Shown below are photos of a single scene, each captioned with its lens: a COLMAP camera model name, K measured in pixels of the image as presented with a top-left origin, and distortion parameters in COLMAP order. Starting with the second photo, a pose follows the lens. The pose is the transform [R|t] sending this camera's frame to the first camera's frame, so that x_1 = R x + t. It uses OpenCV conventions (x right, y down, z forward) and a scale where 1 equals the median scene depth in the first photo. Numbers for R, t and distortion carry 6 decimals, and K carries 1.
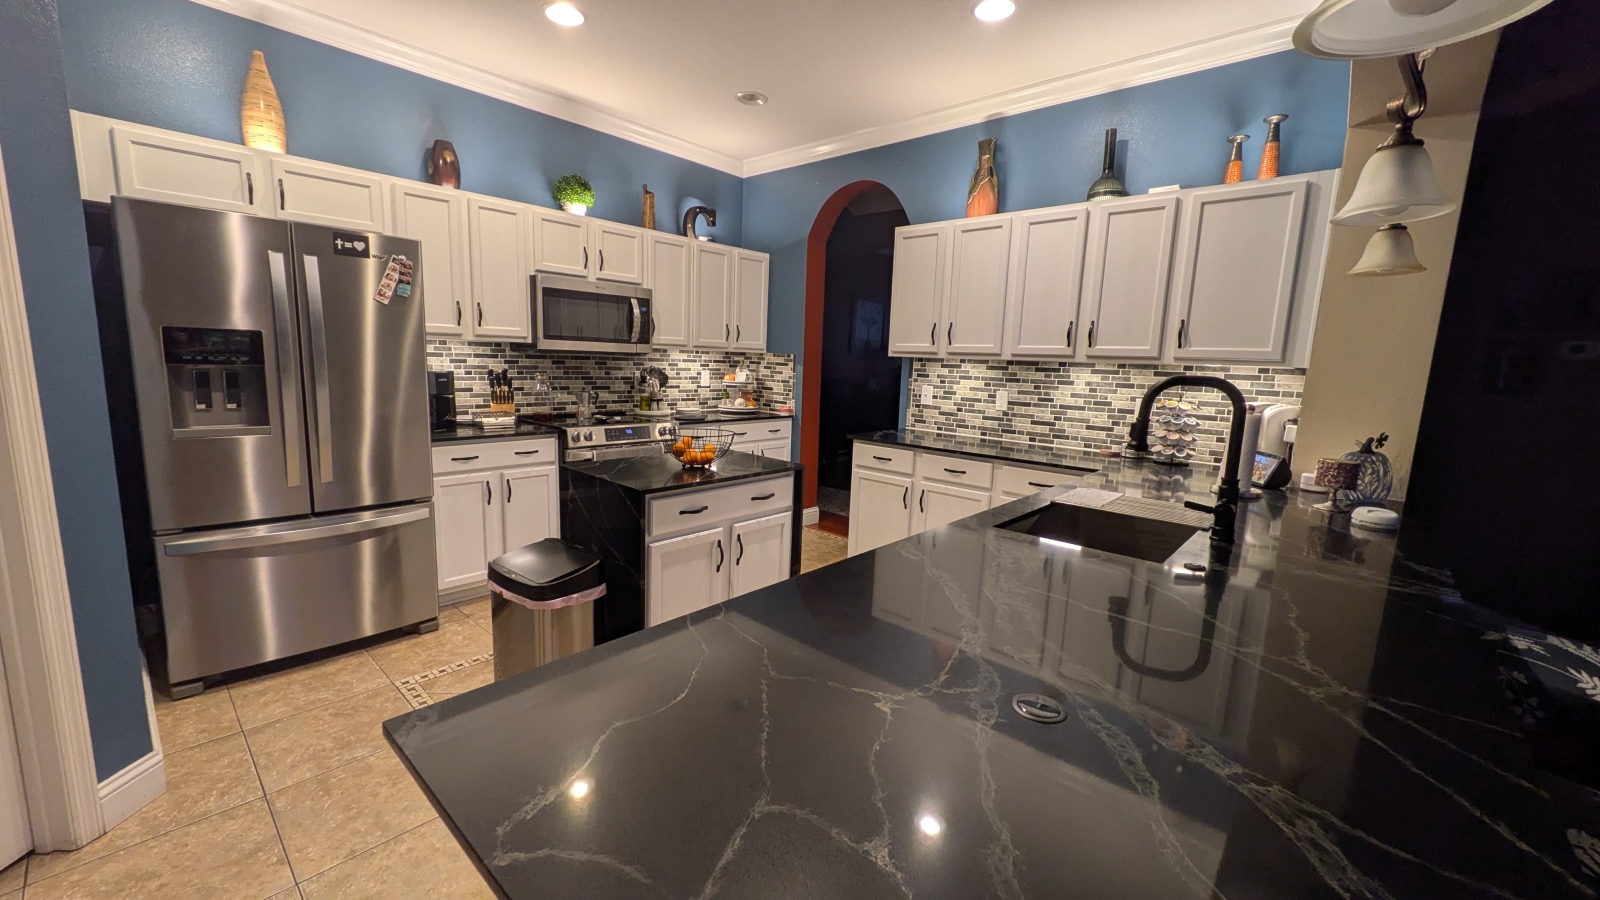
lens RADIAL K [[623.3, 0, 800.7], [0, 623.3, 453.3], [0, 0, 1]] dist [0.015525, -0.009701]
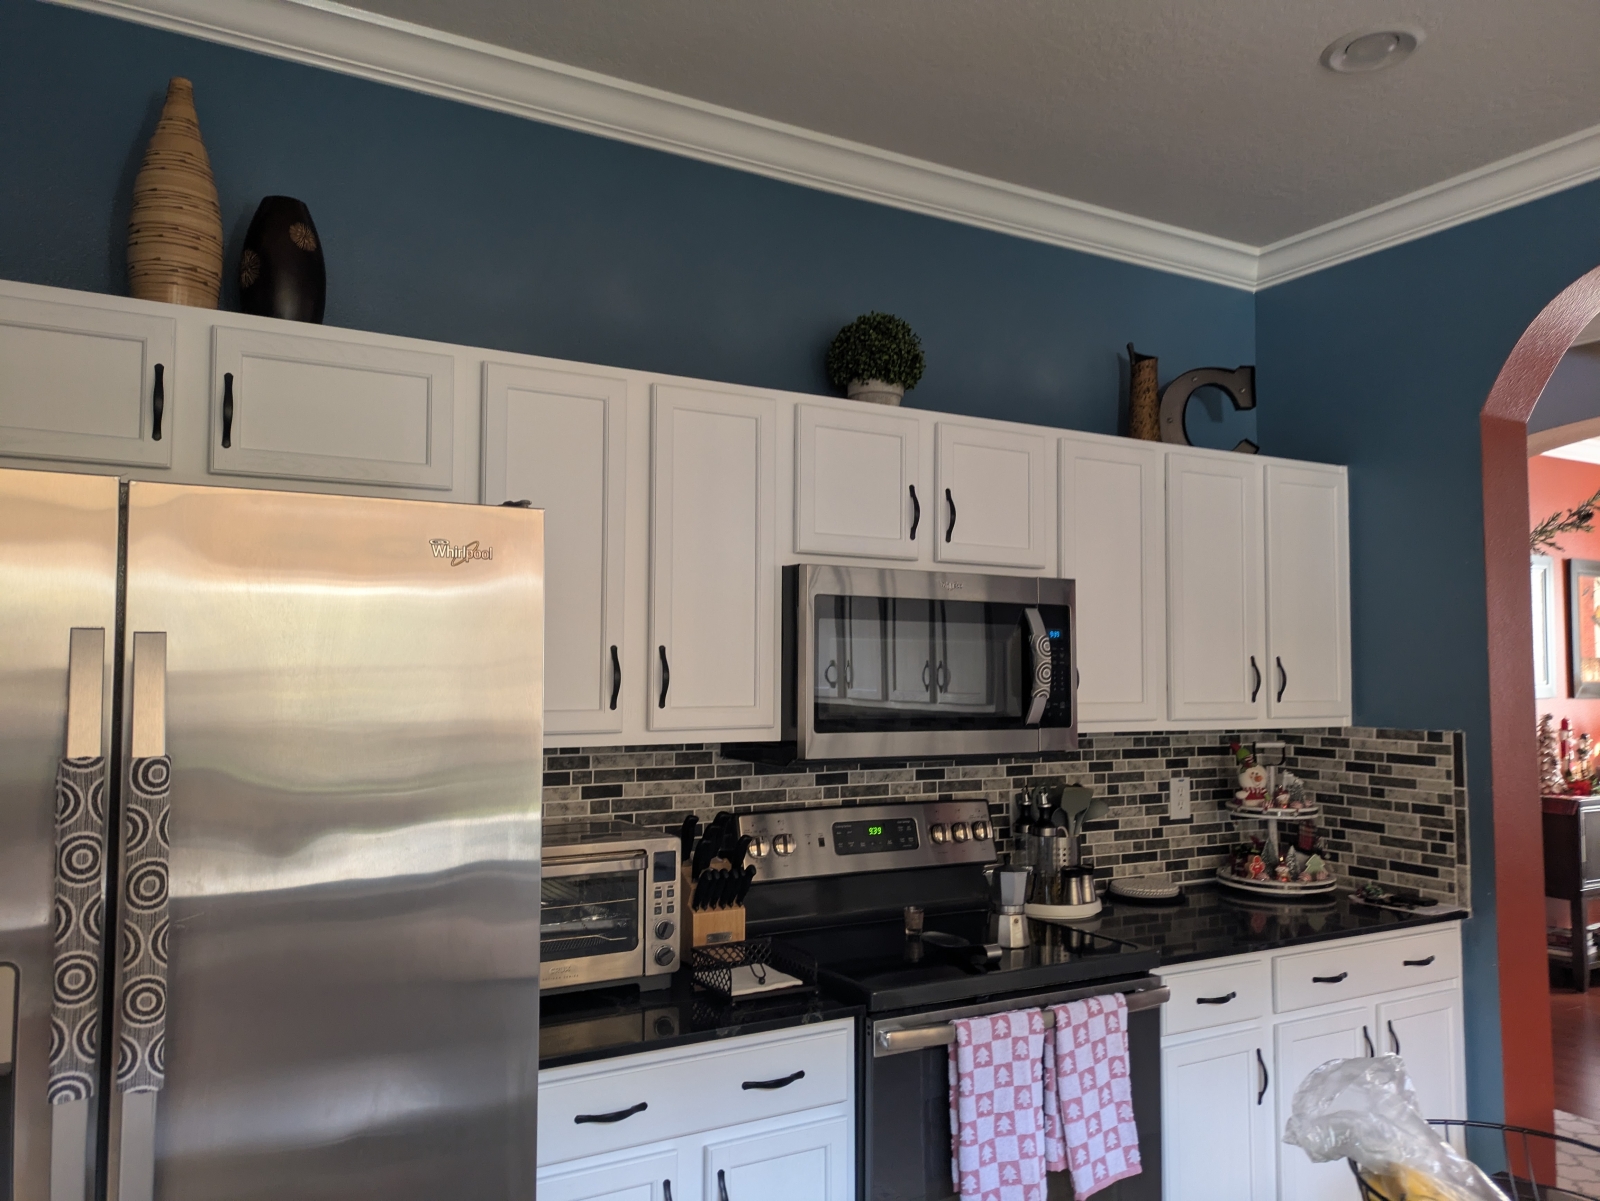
lens RADIAL K [[1194.7, 0, 794.0], [0, 1194.7, 609.2], [0, 0, 1]] dist [0.037089, -0.030308]
pose [[0.949499, -0.050149, -0.309738, -0.193923], [-0.016709, 0.977663, -0.209512, -0.102185], [0.313326, 0.204107, 0.927452, 0.318416]]
